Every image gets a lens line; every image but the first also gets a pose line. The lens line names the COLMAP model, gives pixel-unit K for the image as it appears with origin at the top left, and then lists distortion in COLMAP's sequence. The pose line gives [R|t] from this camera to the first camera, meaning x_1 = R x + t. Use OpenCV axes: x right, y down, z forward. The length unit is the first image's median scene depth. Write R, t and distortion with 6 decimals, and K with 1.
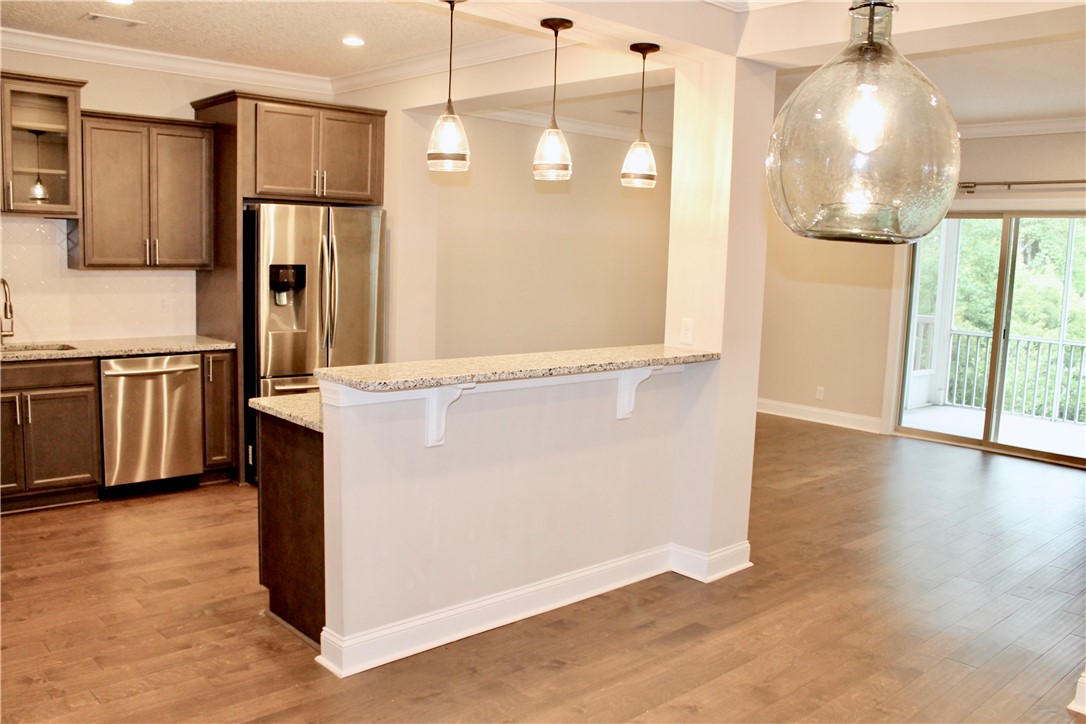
lens RADIAL K [[913.6, 0, 542.0], [0, 913.6, 382.1], [0, 0, 1]] dist [-0.166467, 0.125973]
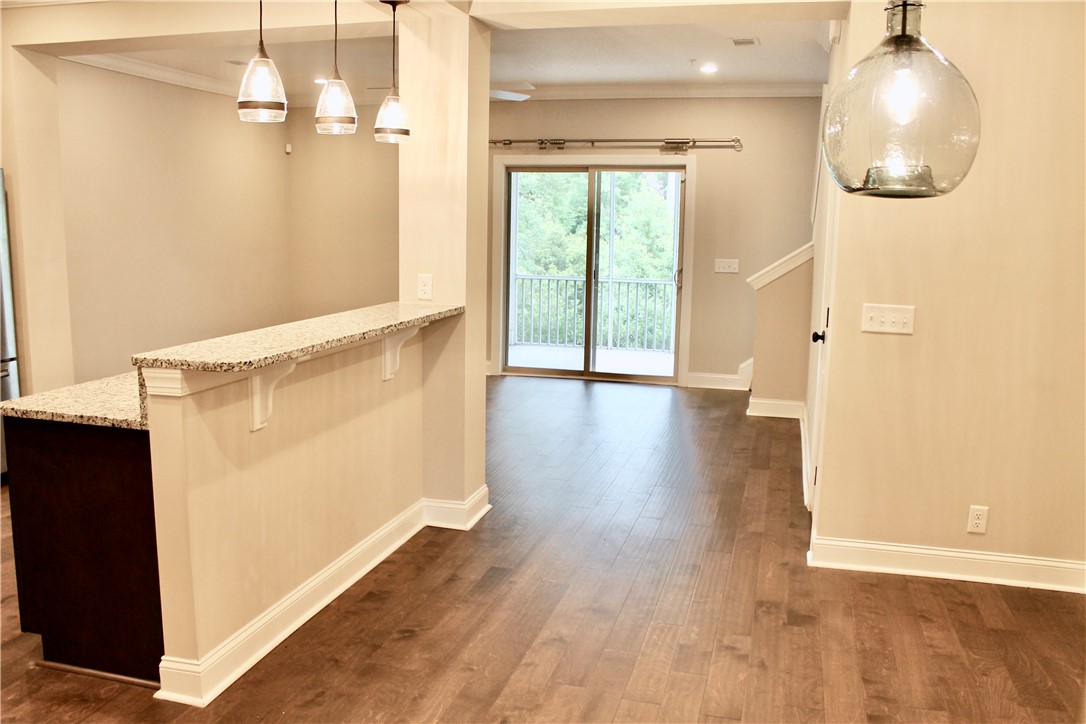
lens RADIAL K [[913.6, 0, 542.0], [0, 913.6, 382.1], [0, 0, 1]] dist [-0.166467, 0.125973]
pose [[0.843373, -0.111037, 0.525730, -0.310914], [0.086569, 0.993712, 0.071004, -0.013422], [-0.530309, -0.014371, 0.847683, 0.087968]]
